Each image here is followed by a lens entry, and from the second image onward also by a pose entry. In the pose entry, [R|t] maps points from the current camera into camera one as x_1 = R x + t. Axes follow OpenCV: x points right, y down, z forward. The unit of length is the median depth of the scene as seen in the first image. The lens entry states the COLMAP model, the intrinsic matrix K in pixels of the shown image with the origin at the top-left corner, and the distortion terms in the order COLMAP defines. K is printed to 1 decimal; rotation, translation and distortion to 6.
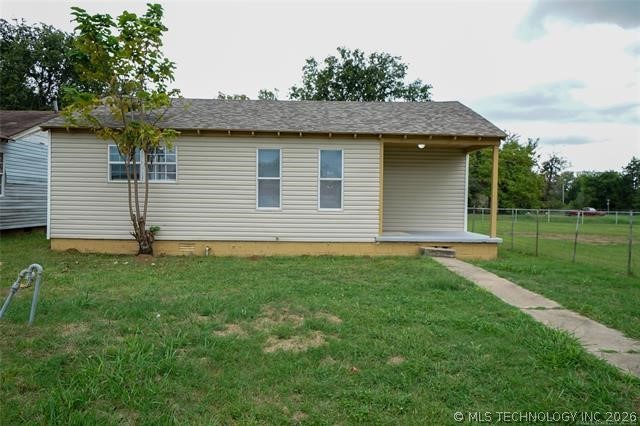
lens RADIAL K [[473.4, 0, 320.5], [0, 473.4, 215.2], [0, 0, 1]] dist [0.029740, 0.002804]
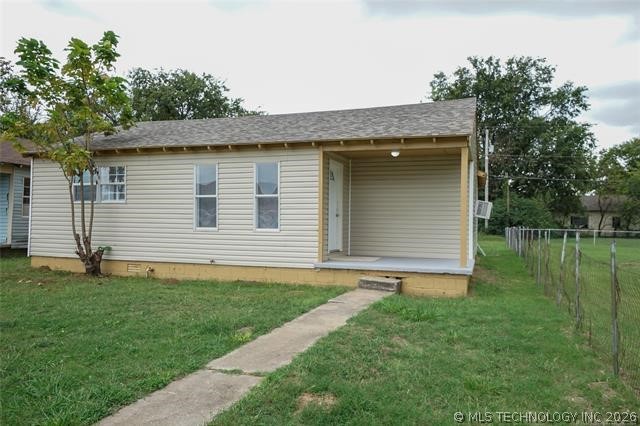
lens RADIAL K [[473.4, 0, 319.2], [0, 473.4, 217.5], [0, 0, 1]] dist [0.029740, 0.002804]
pose [[0.935677, -0.006025, -0.352805, 0.425170], [-0.009563, 0.999054, -0.042423, 0.001287], [0.352727, 0.043068, 0.934735, 0.208084]]
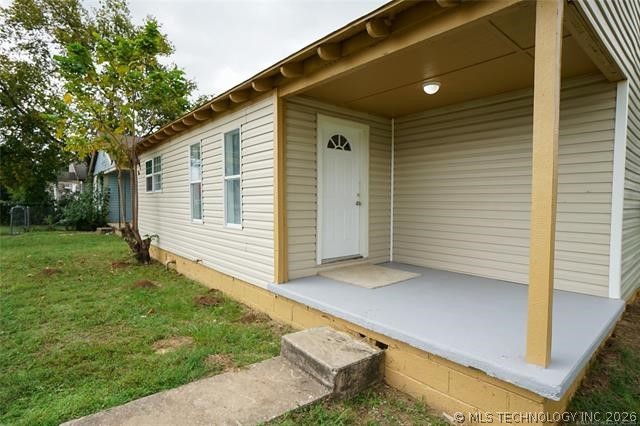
lens RADIAL K [[329.1, 0, 316.4], [0, 329.1, 215.8], [0, 0, 1]] dist [-0.006029, -0.000370]
pose [[0.623893, 0.021323, -0.781218, 0.432959], [-0.021501, 0.999718, 0.010115, -0.031750], [0.781214, 0.010486, 0.624176, 0.815271]]
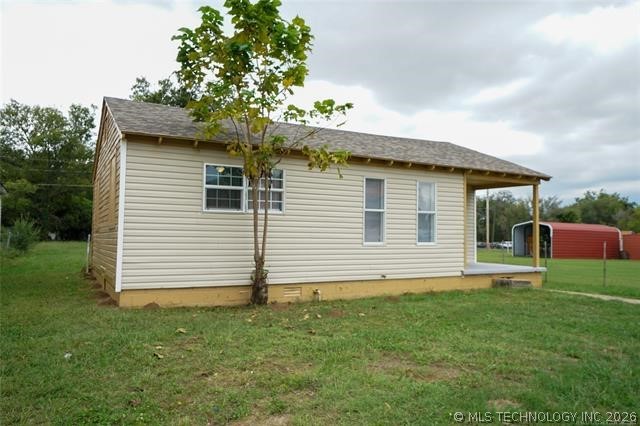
lens RADIAL K [[473.4, 0, 318.0], [0, 473.4, 207.4], [0, 0, 1]] dist [0.029740, 0.002804]
pose [[0.892047, 0.021364, 0.451438, -0.614348], [0.016205, 0.996728, -0.079192, -0.012786], [-0.451652, 0.077958, 0.888782, 0.235318]]
